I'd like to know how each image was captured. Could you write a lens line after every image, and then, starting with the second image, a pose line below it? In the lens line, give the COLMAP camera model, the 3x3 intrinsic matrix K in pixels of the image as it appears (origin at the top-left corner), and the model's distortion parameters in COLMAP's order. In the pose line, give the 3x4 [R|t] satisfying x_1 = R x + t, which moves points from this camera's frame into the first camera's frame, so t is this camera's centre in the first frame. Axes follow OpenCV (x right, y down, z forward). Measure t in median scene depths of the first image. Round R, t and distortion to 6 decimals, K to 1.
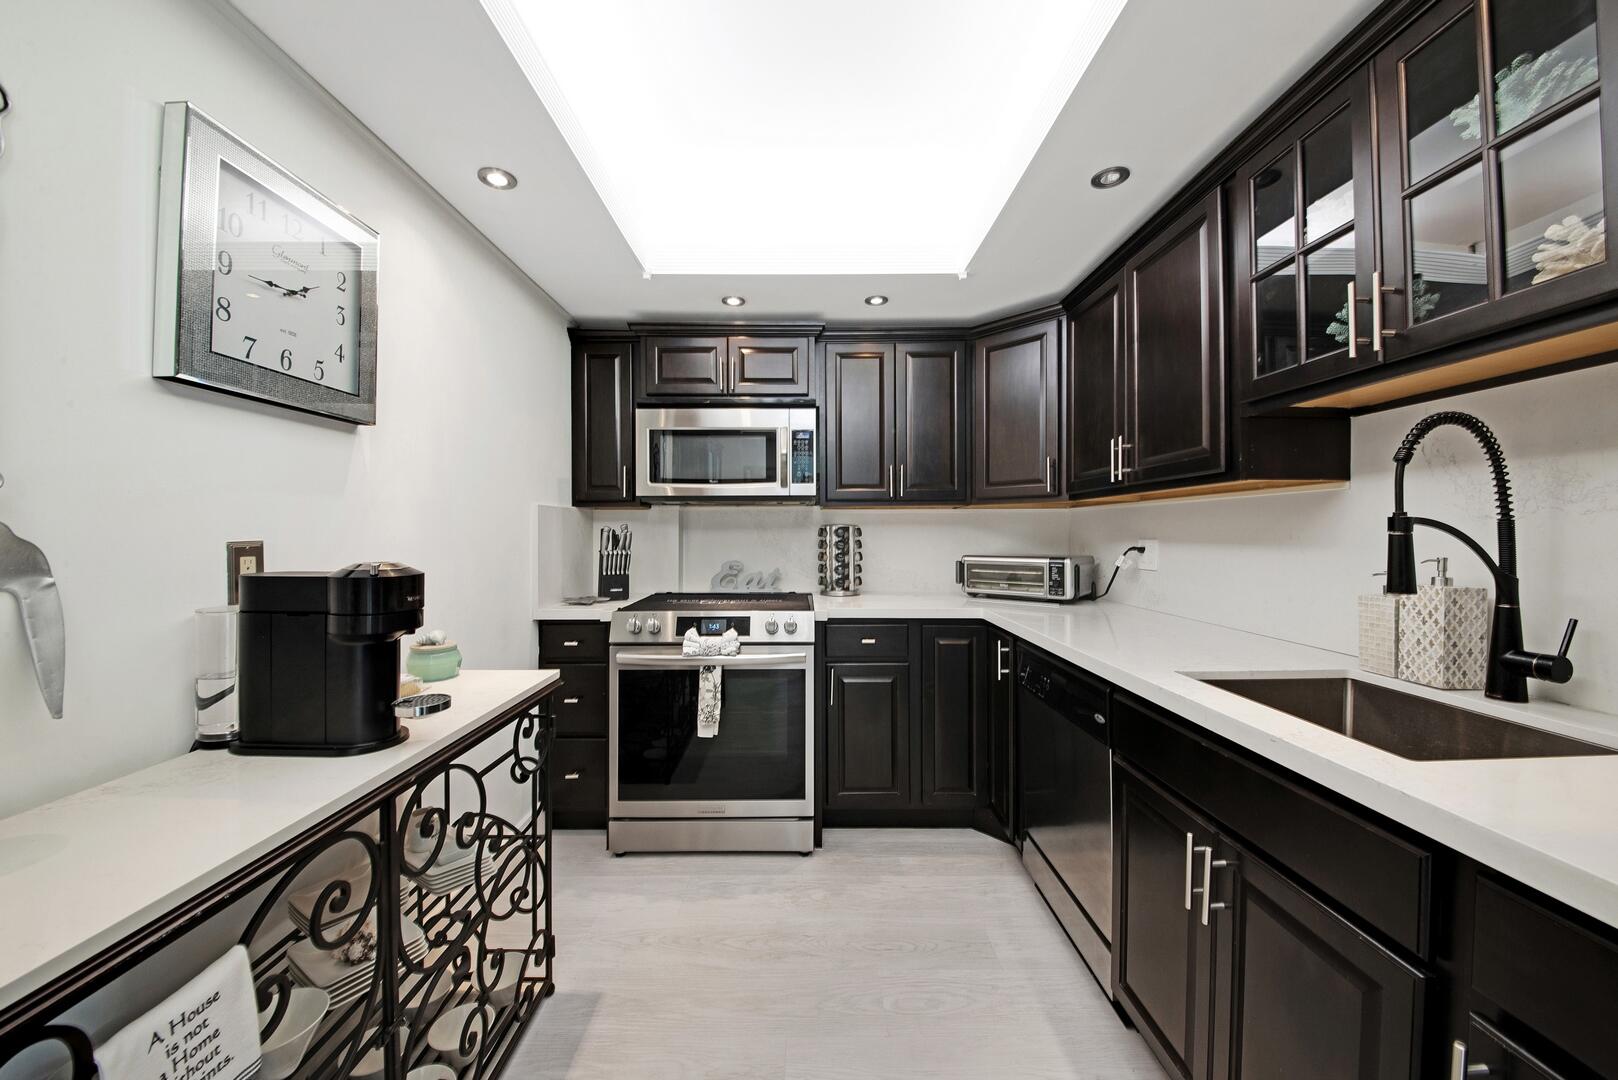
lens RADIAL K [[594.6, 0, 804.2], [0, 594.6, 533.9], [0, 0, 1]] dist [-0.023664, -0.002601]
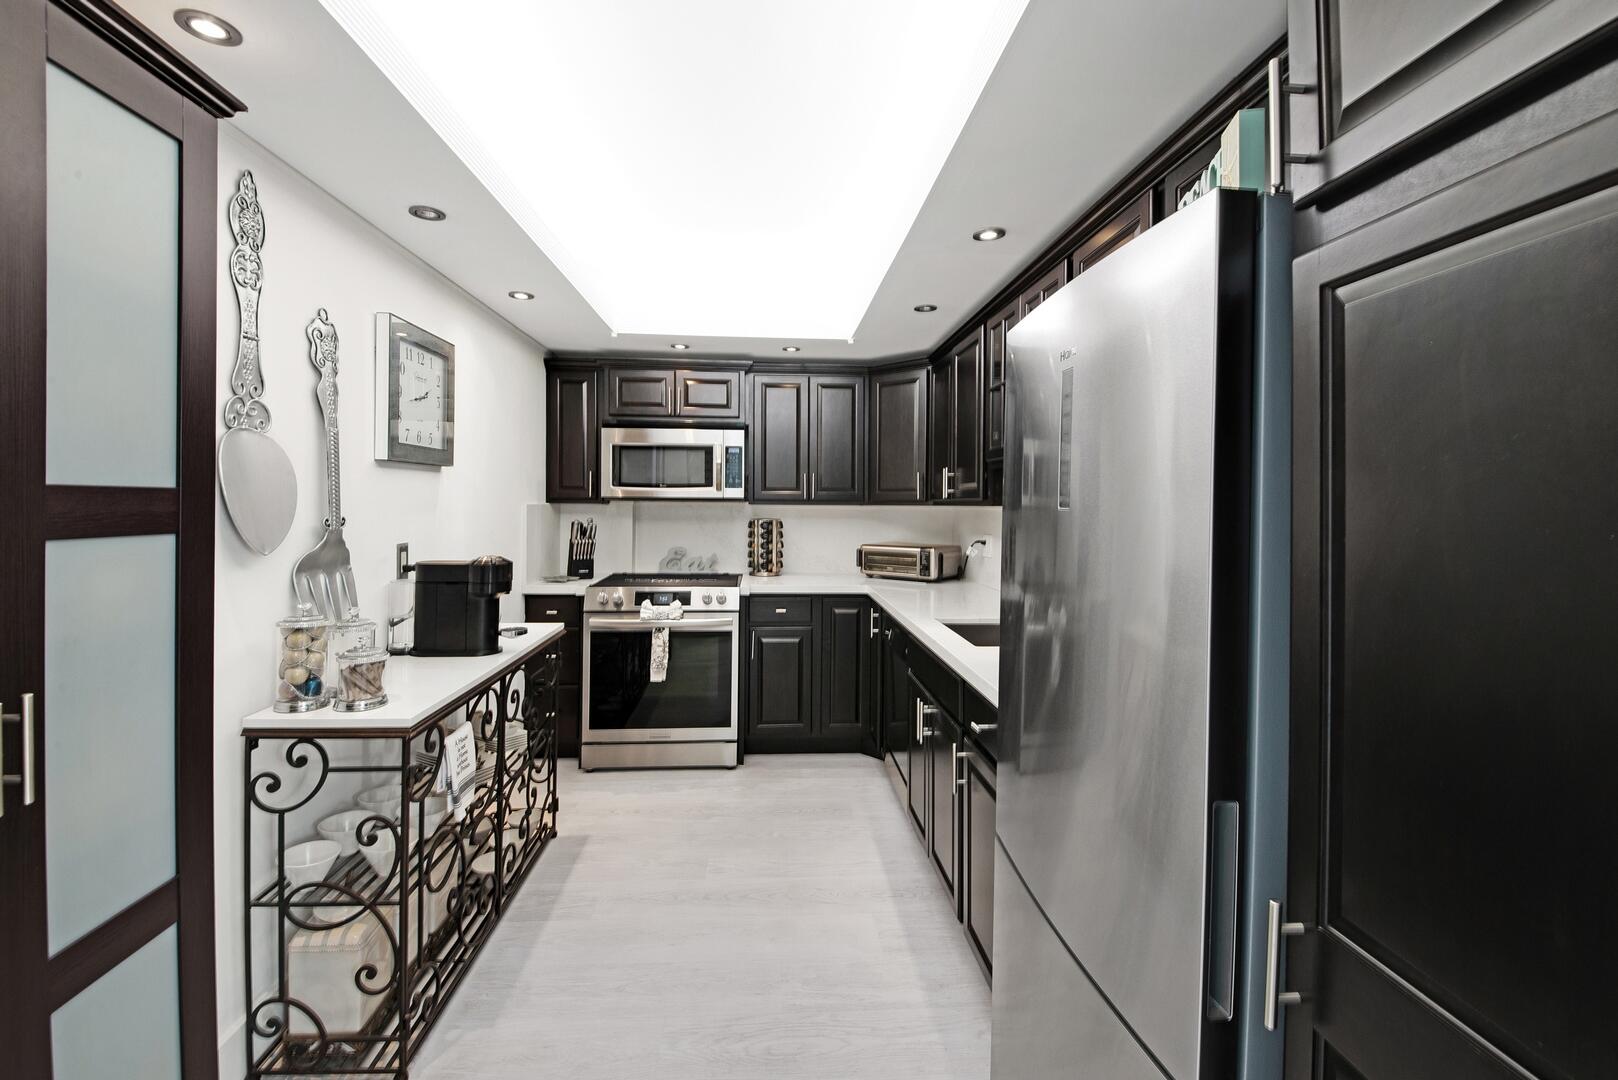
lens RADIAL K [[825.6, 0, 829.2], [0, 825.6, 503.9], [0, 0, 1]] dist [0.015616, -0.002050]
pose [[0.997542, 0.009722, 0.069394, 0.086423], [-0.010504, 0.999885, 0.010906, -0.078936], [-0.069280, -0.011608, 0.997530, -0.856022]]
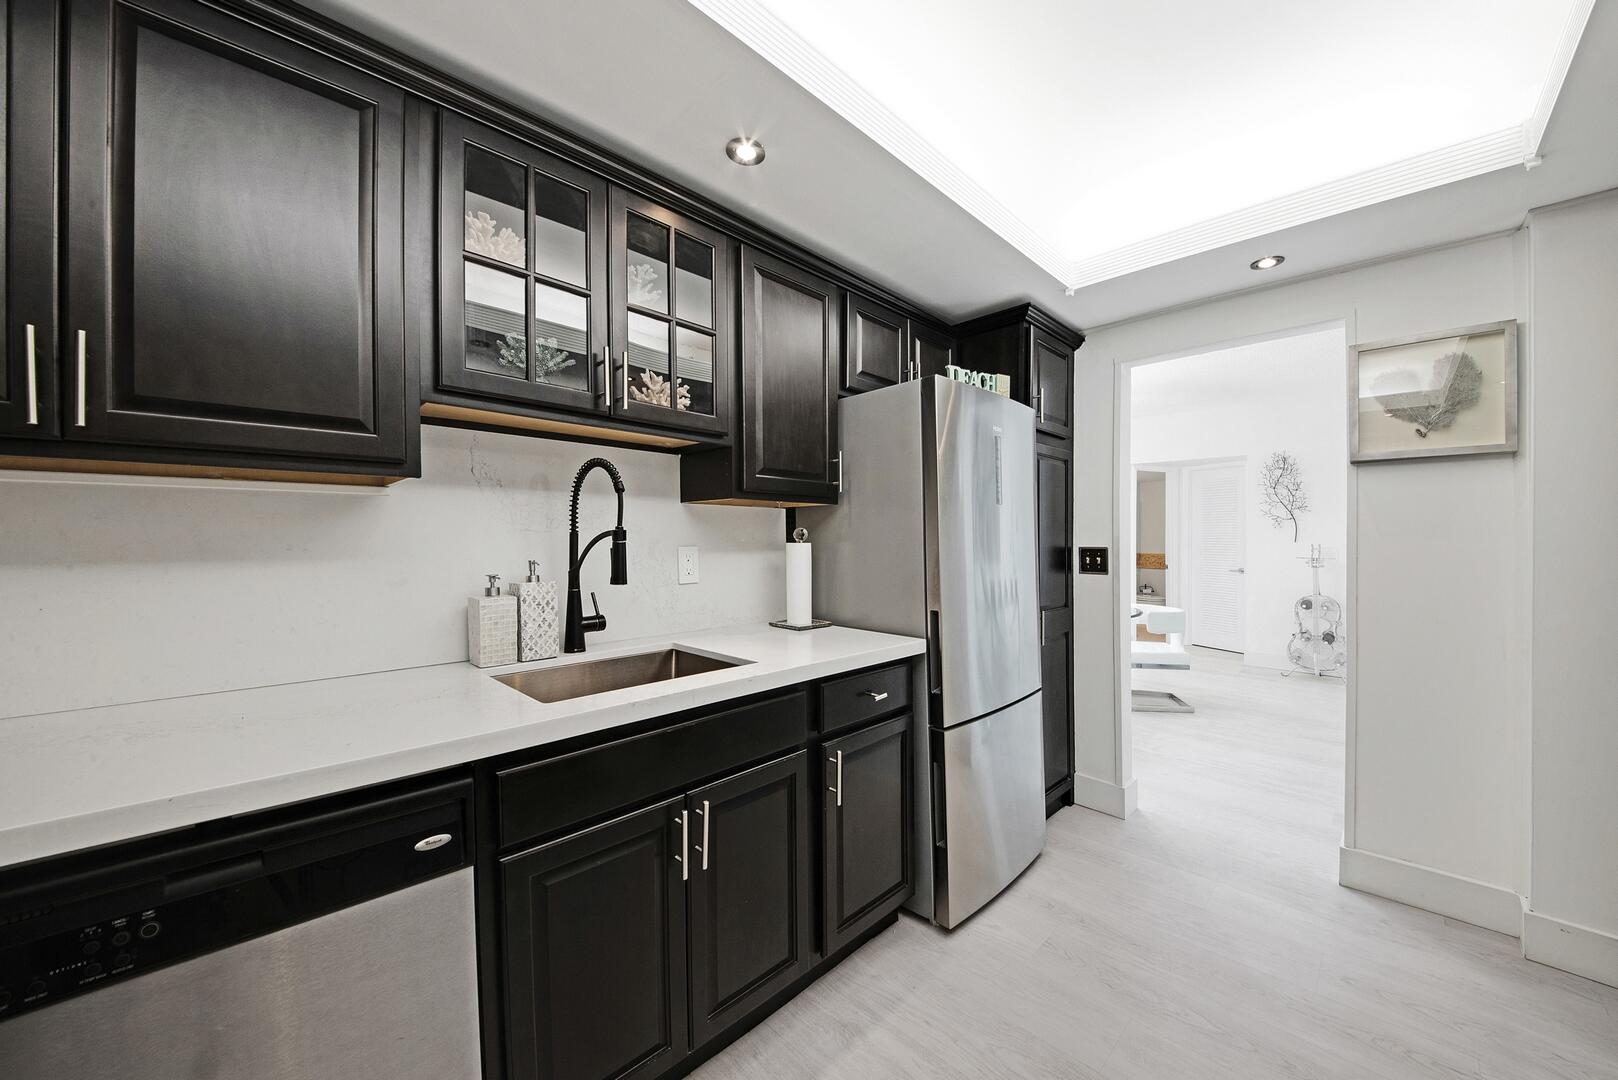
lens RADIAL K [[594.6, 0, 800.6], [0, 594.6, 539.0], [0, 0, 1]] dist [-0.023664, -0.002601]
pose [[-0.706903, 0.006596, 0.707280, -0.109734], [-0.000052, 0.999956, -0.009378, 0.002150], [-0.707310, -0.006666, -0.706872, 0.620074]]
